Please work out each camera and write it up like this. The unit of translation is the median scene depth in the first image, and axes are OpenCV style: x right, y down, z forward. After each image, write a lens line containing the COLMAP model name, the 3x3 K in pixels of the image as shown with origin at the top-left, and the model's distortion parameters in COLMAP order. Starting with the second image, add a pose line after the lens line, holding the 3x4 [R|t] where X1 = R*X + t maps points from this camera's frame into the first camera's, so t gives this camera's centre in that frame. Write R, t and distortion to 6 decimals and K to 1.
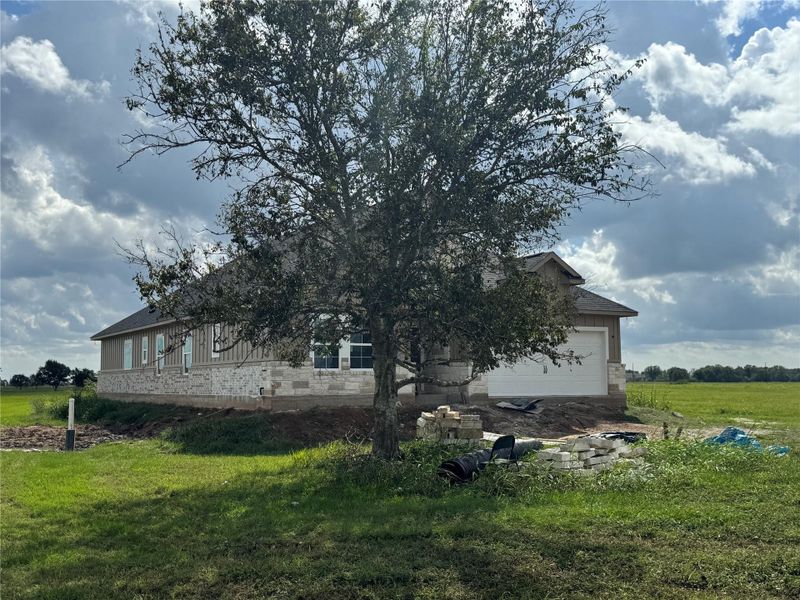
lens RADIAL K [[864.5, 0, 398.8], [0, 864.5, 299.6], [0, 0, 1]] dist [0.087521, 0.000000]
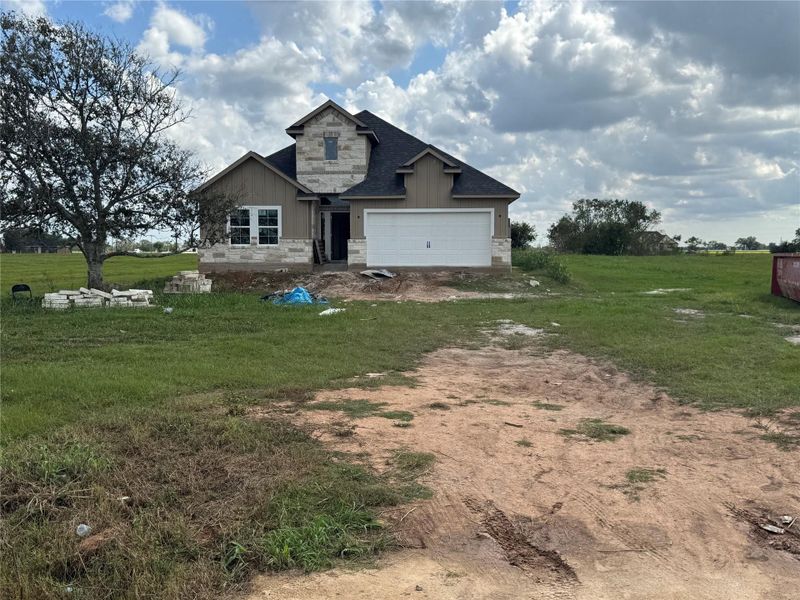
lens RADIAL K [[849.9, 0, 402.7], [0, 849.9, 298.9], [0, 0, 1]] dist [0.134743, 0.000000]
pose [[0.839653, 0.038520, -0.541756, 0.899185], [0.046979, 0.988592, 0.143103, -0.020175], [0.541088, -0.145608, 0.828264, -0.036365]]
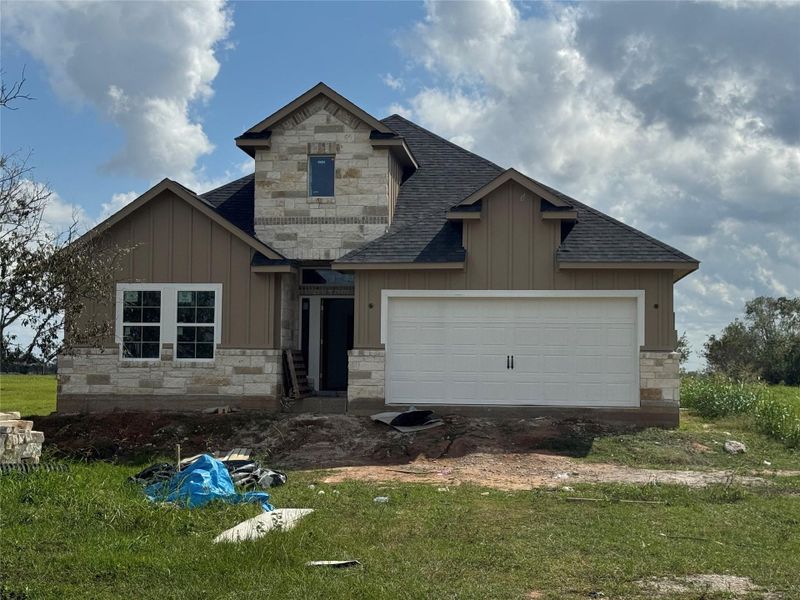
lens RADIAL K [[1241.1, 0, 400.2], [0, 1241.1, 298.8], [0, 0, 1]] dist [0.100735, 0.000000]
pose [[0.803812, -0.018883, -0.594584, 0.709863], [0.040792, 0.998893, 0.023423, 0.013875], [0.593484, -0.043082, 0.803692, 0.284078]]
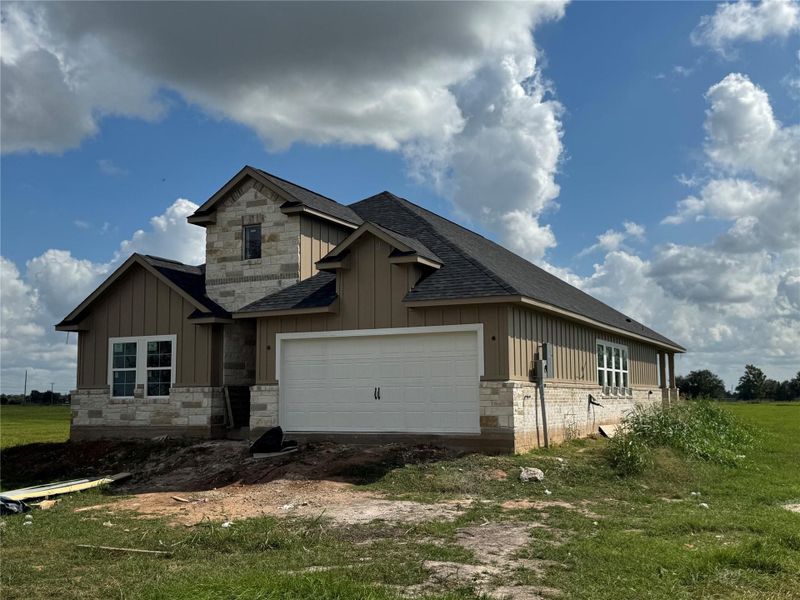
lens RADIAL K [[864.5, 0, 397.1], [0, 864.5, 305.1], [0, 0, 1]] dist [0.087521, 0.000000]
pose [[0.554981, -0.085926, -0.827413, 0.844887], [0.082967, 0.995409, -0.047722, 0.050952], [0.827715, -0.042163, 0.559562, 0.716912]]
